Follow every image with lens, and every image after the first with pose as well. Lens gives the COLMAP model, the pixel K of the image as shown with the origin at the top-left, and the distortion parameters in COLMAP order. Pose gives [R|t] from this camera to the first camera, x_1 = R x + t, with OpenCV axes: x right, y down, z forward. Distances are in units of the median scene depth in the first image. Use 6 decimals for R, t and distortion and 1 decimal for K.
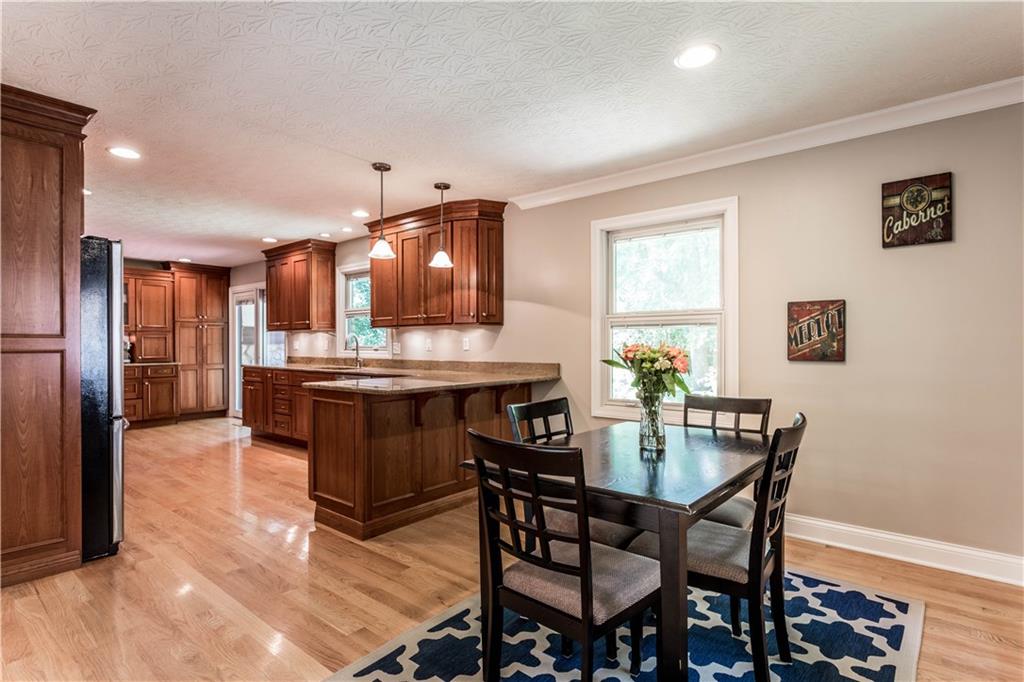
lens RADIAL K [[525.9, 0, 509.1], [0, 525.9, 341.4], [0, 0, 1]] dist [-0.000527, 0.000475]
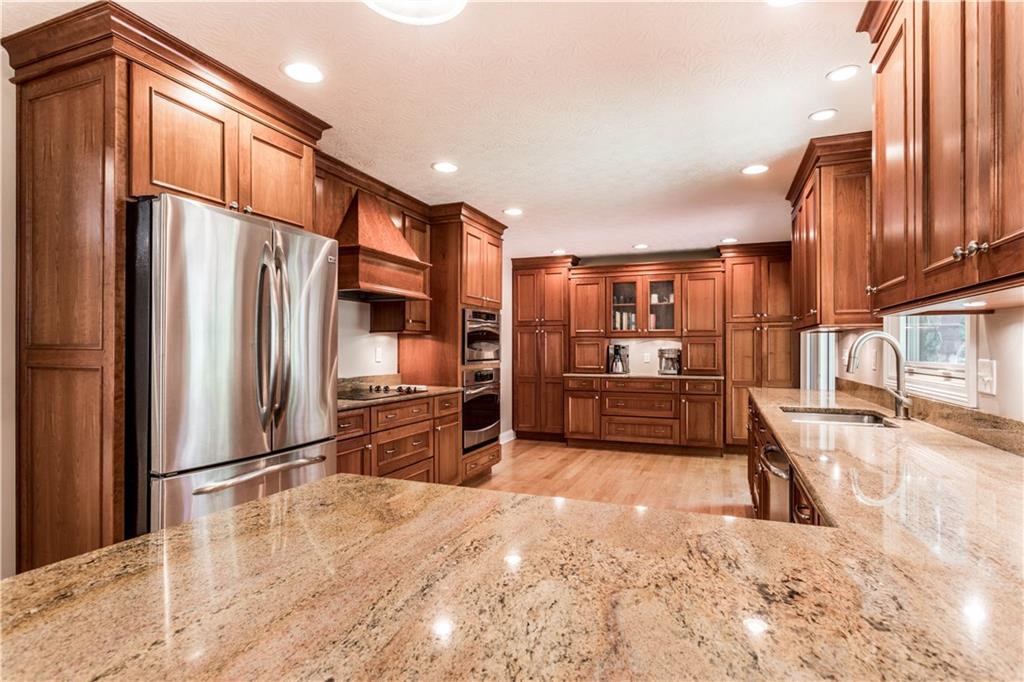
lens RADIAL K [[525.9, 0, 511.3], [0, 525.9, 343.9], [0, 0, 1]] dist [-0.000527, 0.000475]
pose [[0.317298, -0.006303, -0.948305, -0.009498], [0.002335, 0.999980, -0.005865, -0.006377], [0.948323, -0.000353, 0.317306, 0.877306]]
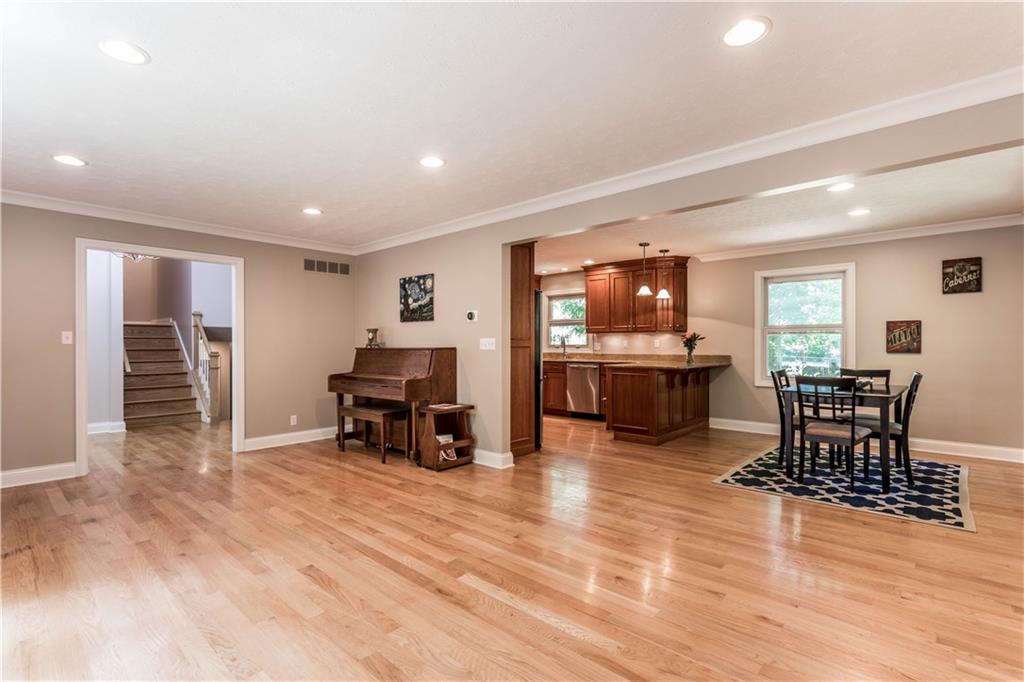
lens RADIAL K [[487.0, 0, 511.4], [0, 487.0, 342.9], [0, 0, 1]] dist [0.002729, 0.000875]
pose [[0.999313, 0.001127, -0.037033, -0.573088], [-0.001060, 0.999998, 0.001829, 0.000288], [0.037035, -0.001788, 0.999312, -0.604857]]
